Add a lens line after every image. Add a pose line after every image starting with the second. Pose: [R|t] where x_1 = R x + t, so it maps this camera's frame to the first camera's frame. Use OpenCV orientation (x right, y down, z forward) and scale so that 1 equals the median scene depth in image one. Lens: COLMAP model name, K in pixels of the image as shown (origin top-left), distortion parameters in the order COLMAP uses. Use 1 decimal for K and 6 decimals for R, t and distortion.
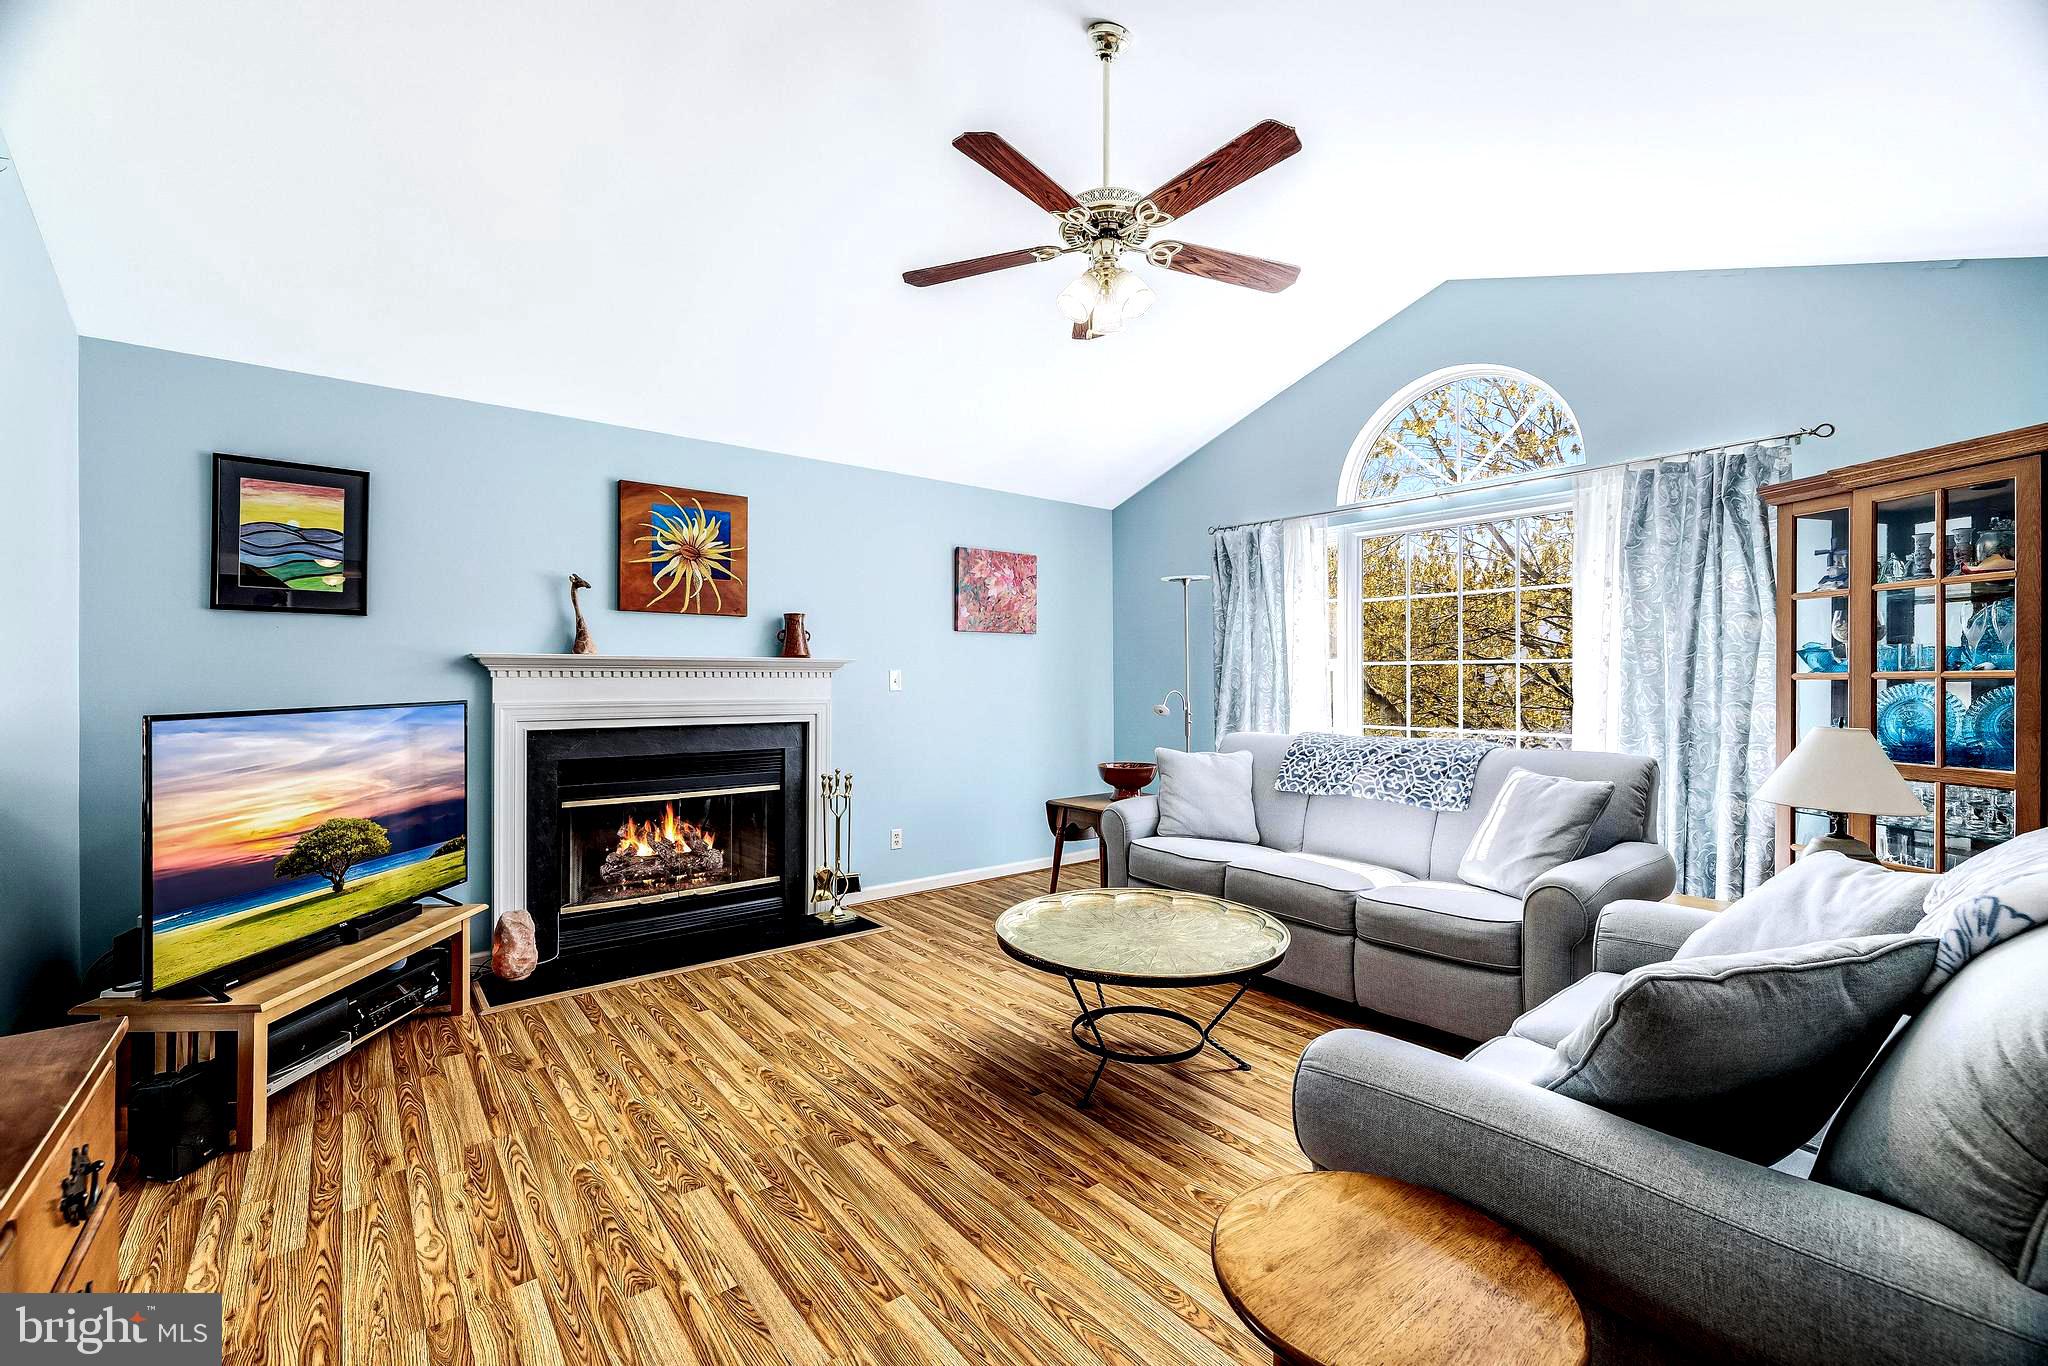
lens RADIAL K [[857.8, 0, 1017.4], [0, 857.8, 675.5], [0, 0, 1]] dist [-0.000224, -0.000090]
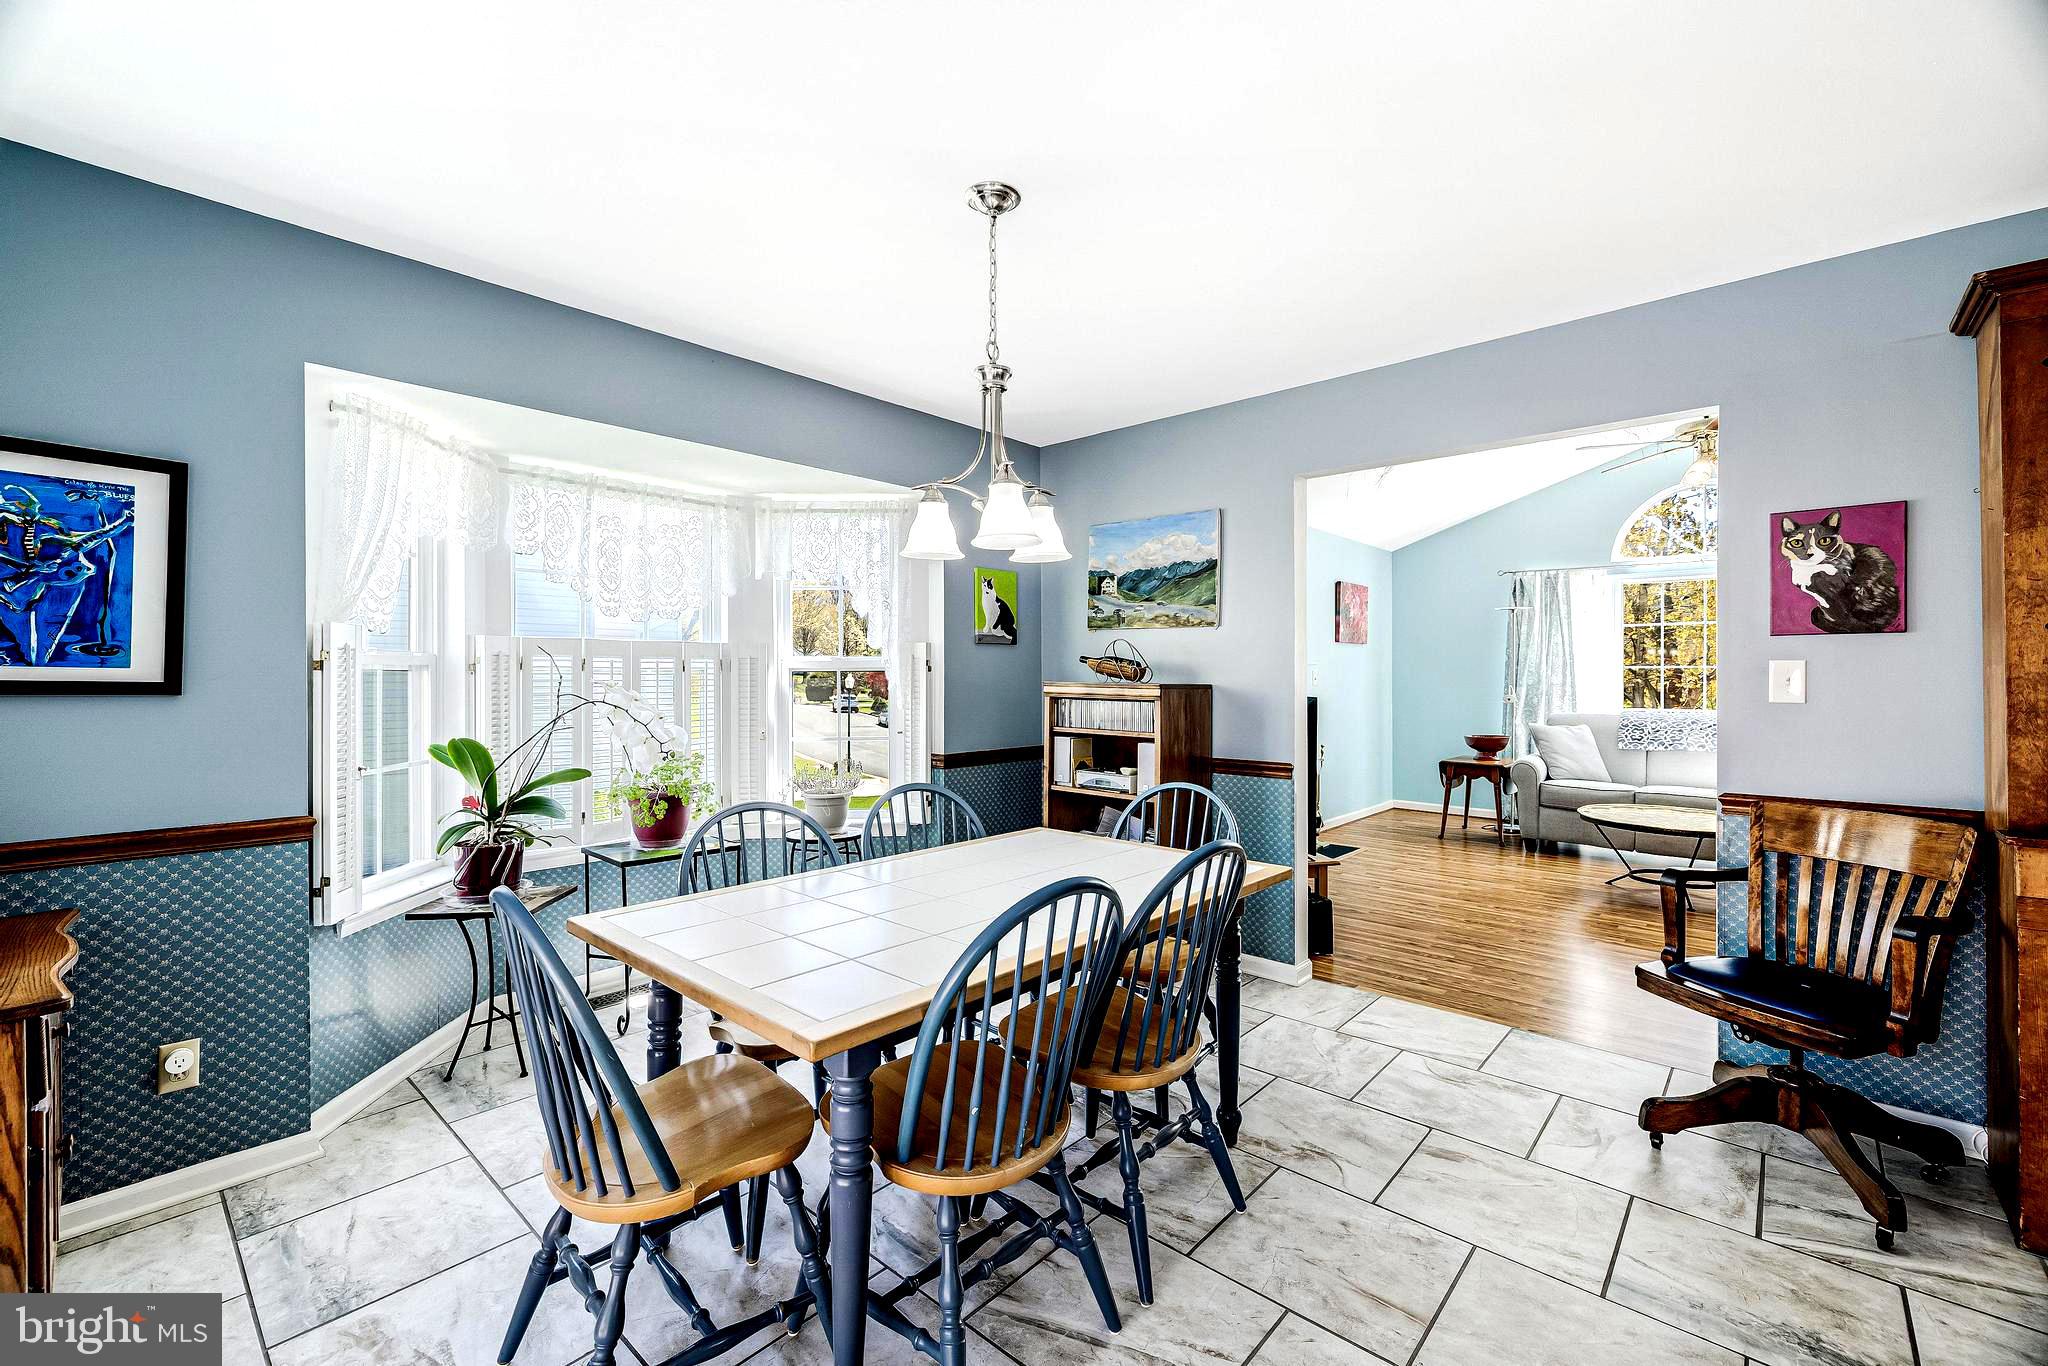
lens RADIAL K [[857.8, 0, 1030.1], [0, 857.8, 679.1], [0, 0, 1]] dist [-0.000224, -0.000090]
pose [[0.984889, 0.001048, 0.173182, -1.574148], [-0.002523, 0.999962, 0.008297, -0.005481], [-0.173166, -0.008609, 0.984855, -0.545221]]
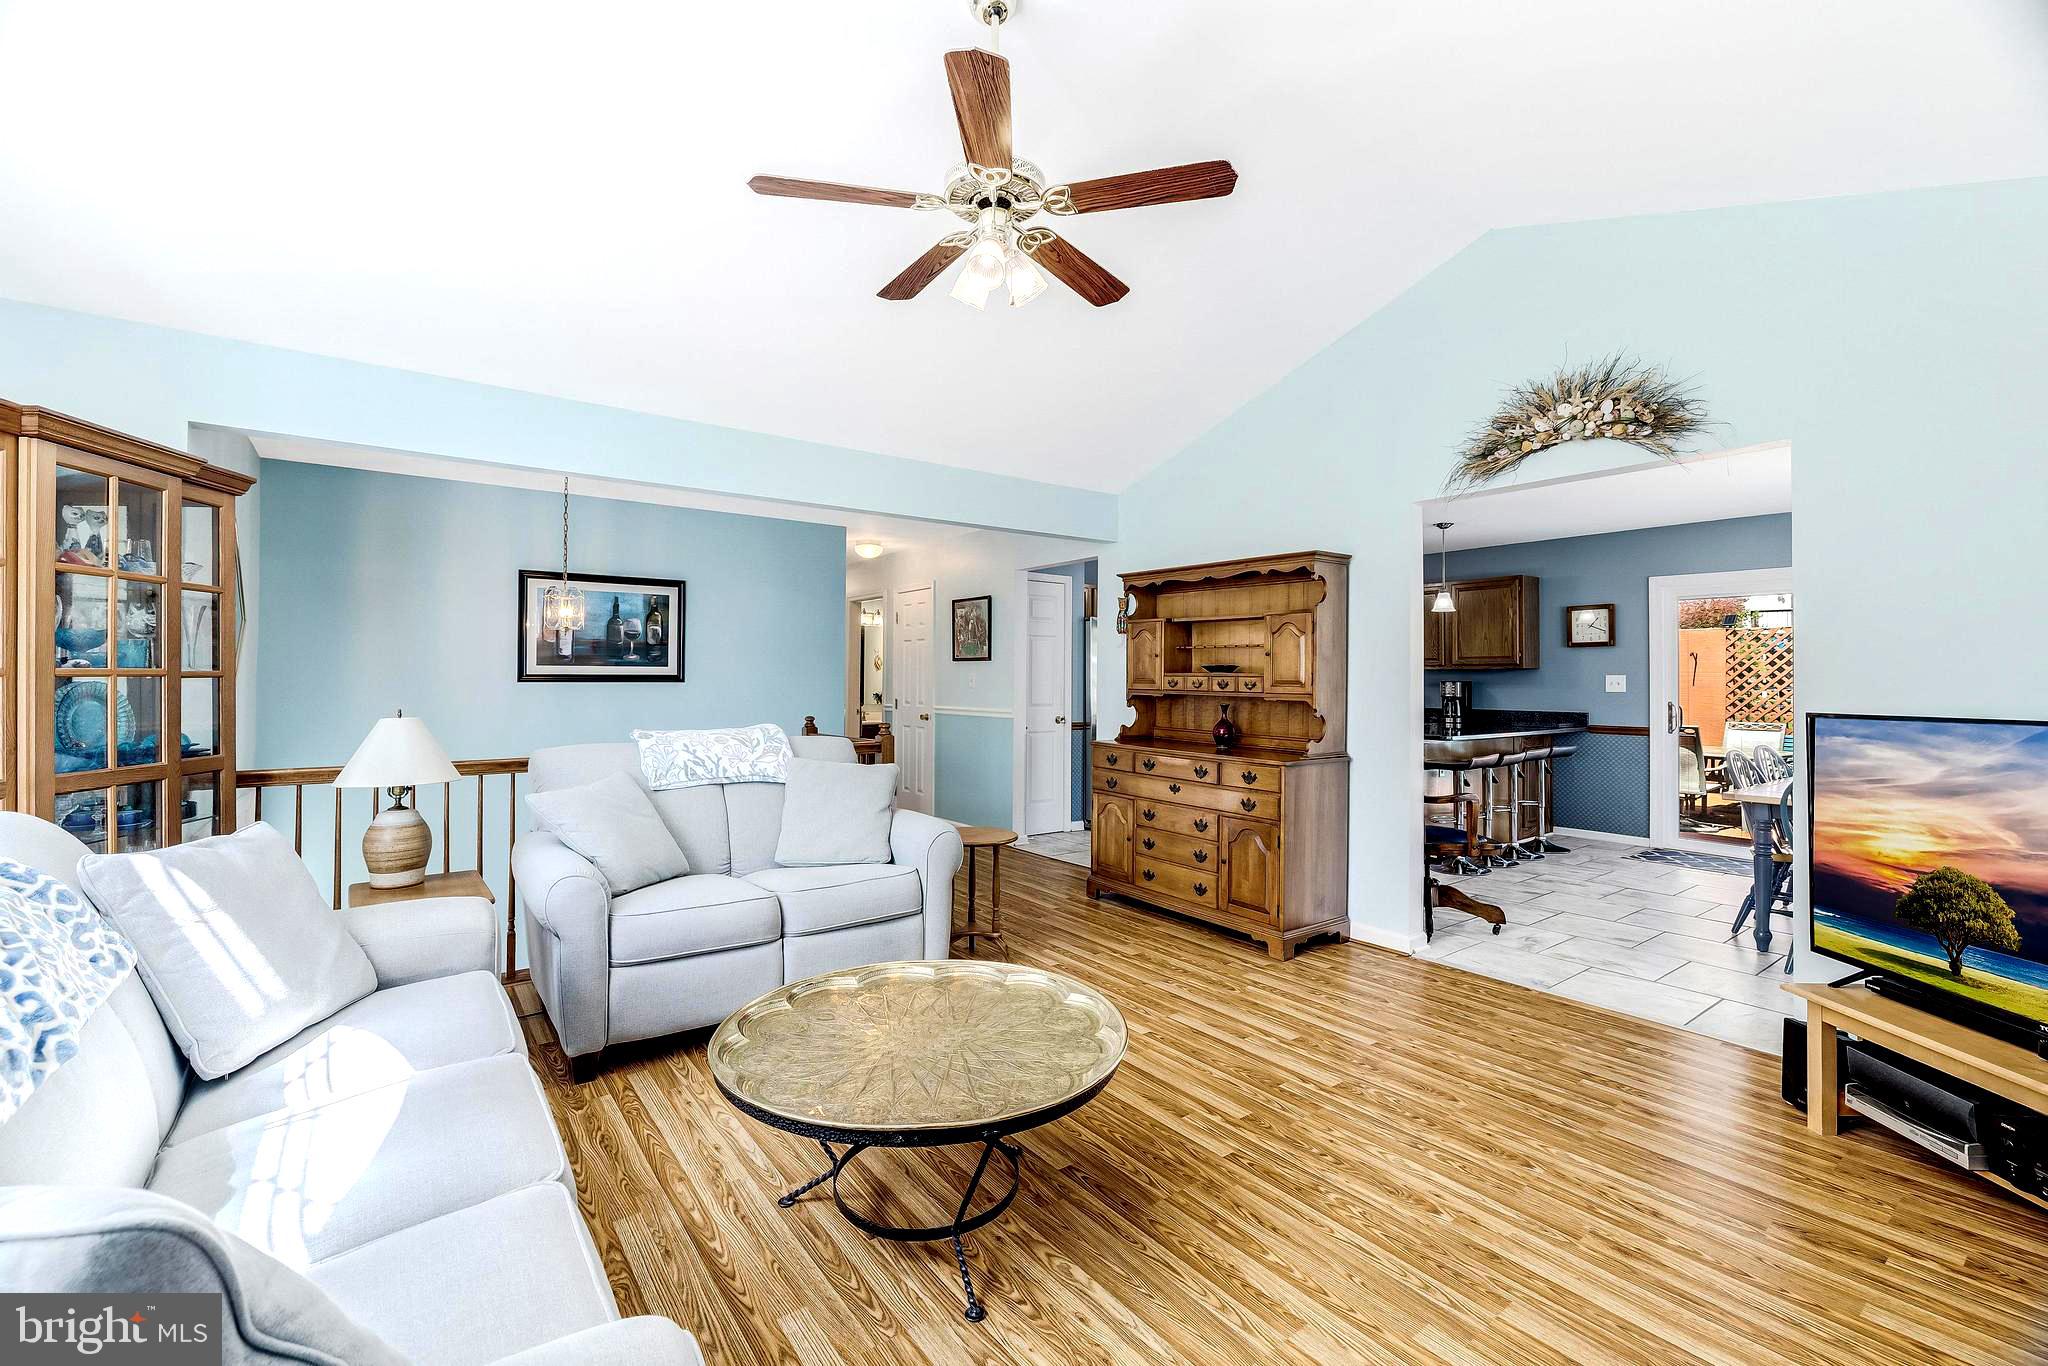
lens RADIAL K [[857.8, 0, 1018.3], [0, 857.8, 679.1], [0, 0, 1]] dist [-0.000224, -0.000090]
pose [[-0.999550, -0.006670, 0.029258, 0.048962], [-0.006858, 0.999956, -0.006331, 0.010373], [-0.029215, -0.006528, -0.999552, 1.829915]]
